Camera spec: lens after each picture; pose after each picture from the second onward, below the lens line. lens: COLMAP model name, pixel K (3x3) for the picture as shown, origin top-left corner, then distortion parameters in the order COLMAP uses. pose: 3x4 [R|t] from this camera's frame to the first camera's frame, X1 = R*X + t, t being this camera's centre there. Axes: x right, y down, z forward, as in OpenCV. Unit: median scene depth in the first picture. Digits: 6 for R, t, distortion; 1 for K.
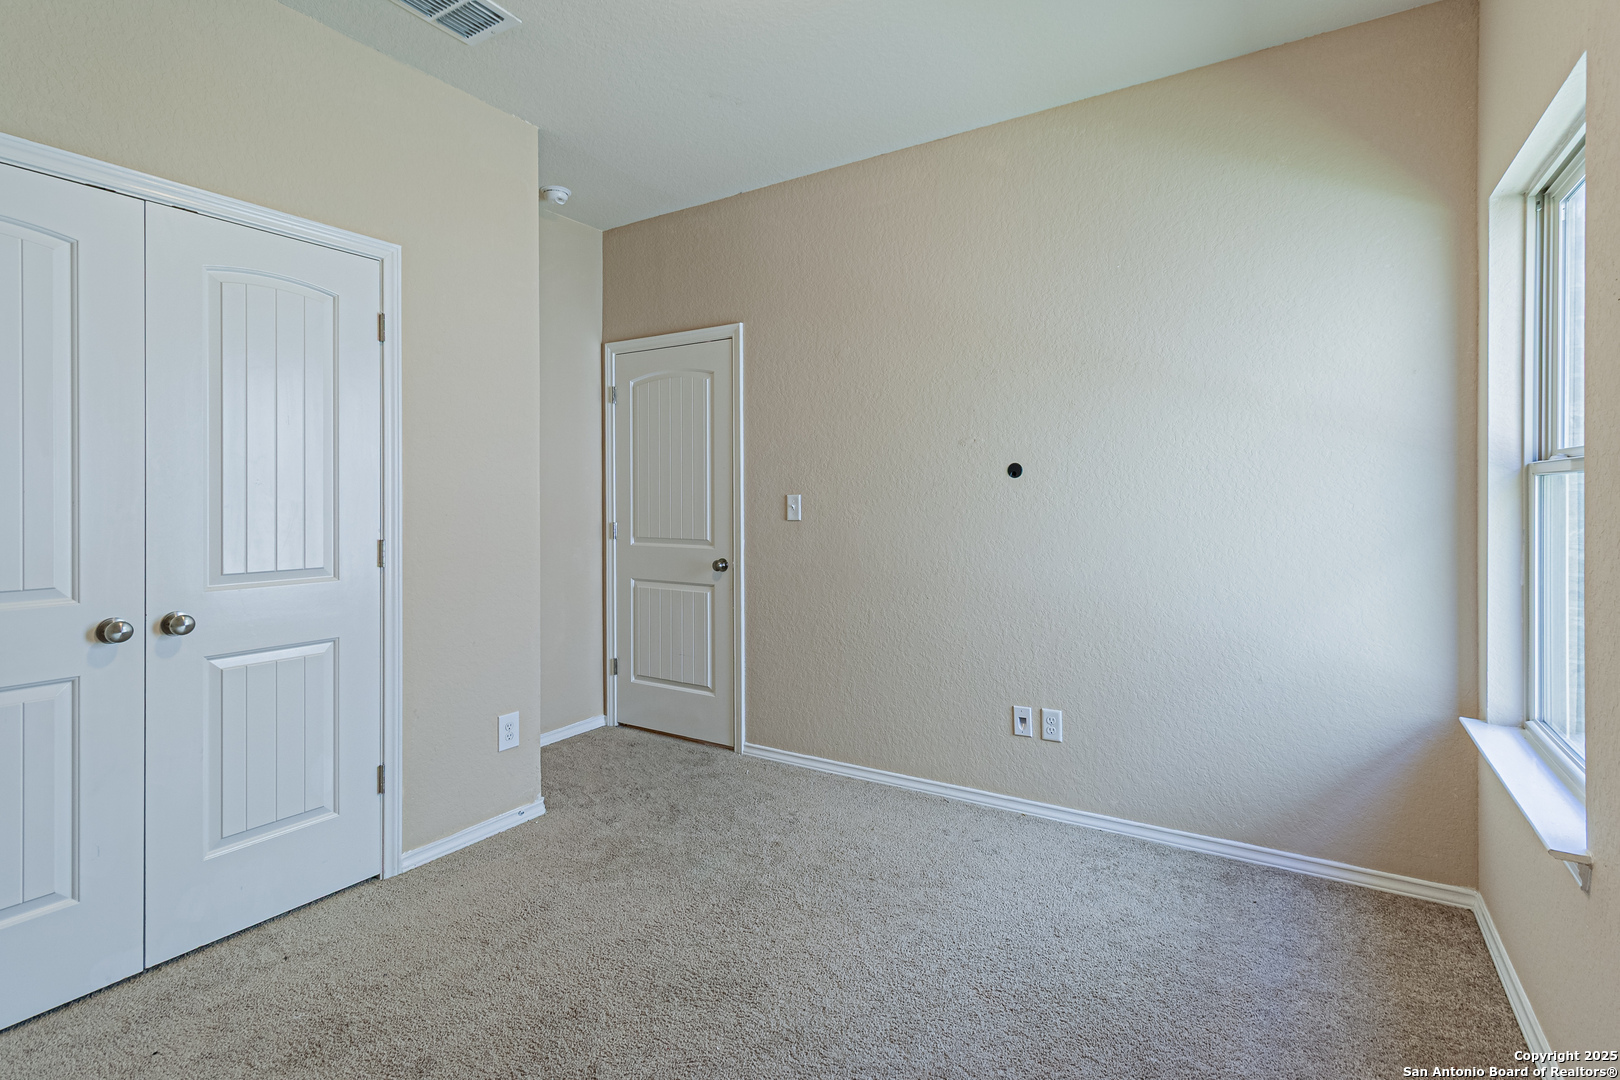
lens RADIAL K [[771.9, 0, 818.3], [0, 771.9, 491.5], [0, 0, 1]] dist [0.009886, 0.000945]
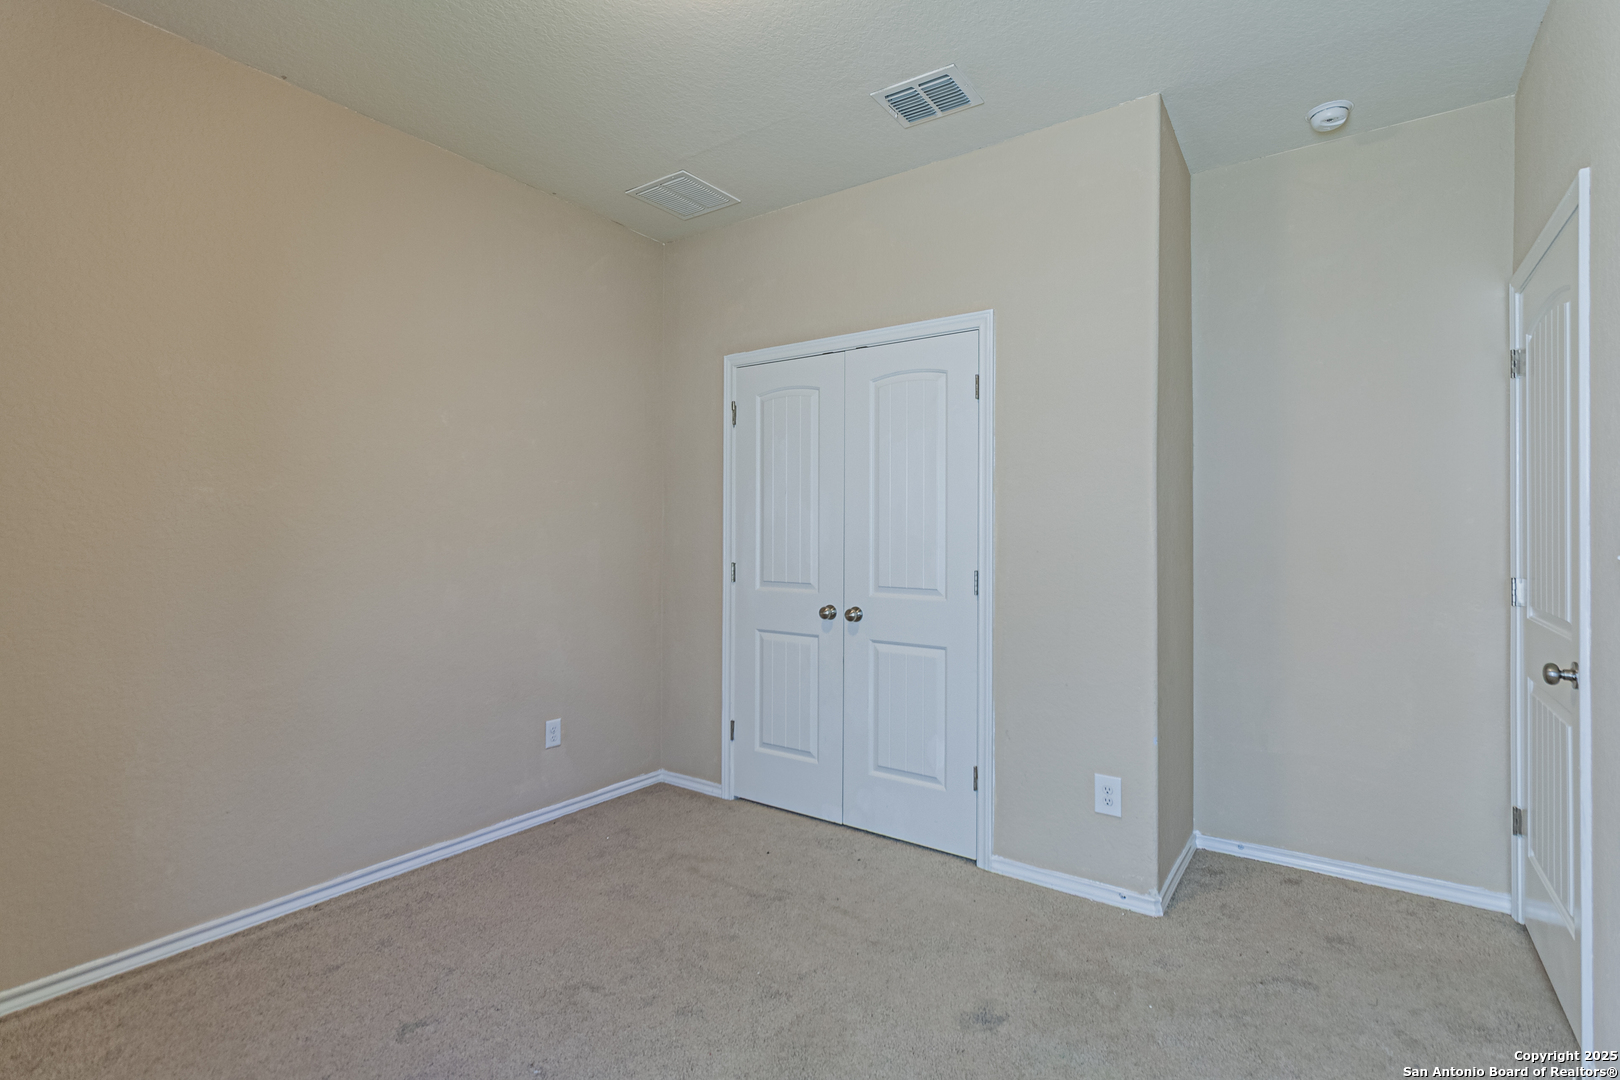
lens RADIAL K [[762.4, 0, 805.4], [0, 762.4, 511.6], [0, 0, 1]] dist [0.004732, 0.000781]
pose [[-0.034858, -0.011348, -0.999328, 0.576931], [0.007023, 0.999908, -0.011599, -0.015038], [0.999368, -0.007423, -0.034775, 0.777555]]
